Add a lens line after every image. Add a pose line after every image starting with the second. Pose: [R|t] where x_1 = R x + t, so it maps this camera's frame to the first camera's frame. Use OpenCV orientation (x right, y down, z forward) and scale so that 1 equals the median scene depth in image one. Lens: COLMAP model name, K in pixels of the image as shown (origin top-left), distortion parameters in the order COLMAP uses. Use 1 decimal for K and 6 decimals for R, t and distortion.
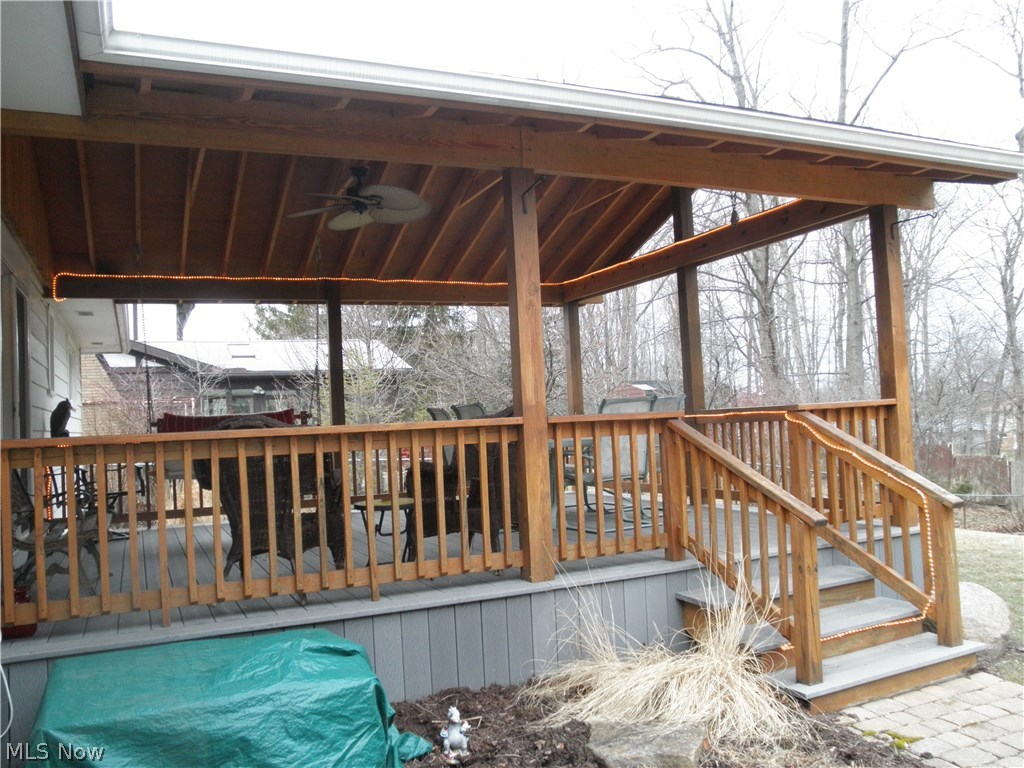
lens RADIAL K [[839.6, 0, 507.4], [0, 839.6, 382.2], [0, 0, 1]] dist [-0.119274, 0.104261]
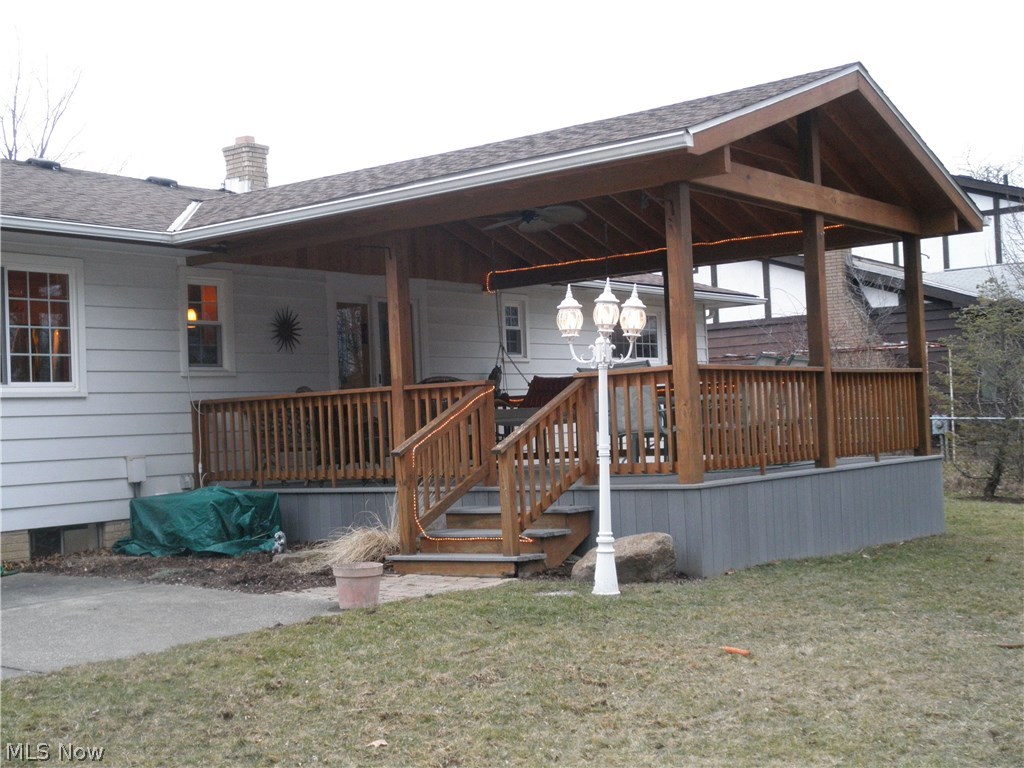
lens RADIAL K [[1339.2, 0, 513.6], [0, 1339.2, 386.4], [0, 0, 1]] dist [-0.014508, 0.000000]
pose [[0.474021, 0.000363, -0.880514, 2.444006], [0.062321, 0.997478, 0.033962, -0.031907], [0.878306, -0.070973, 0.472803, -0.024378]]
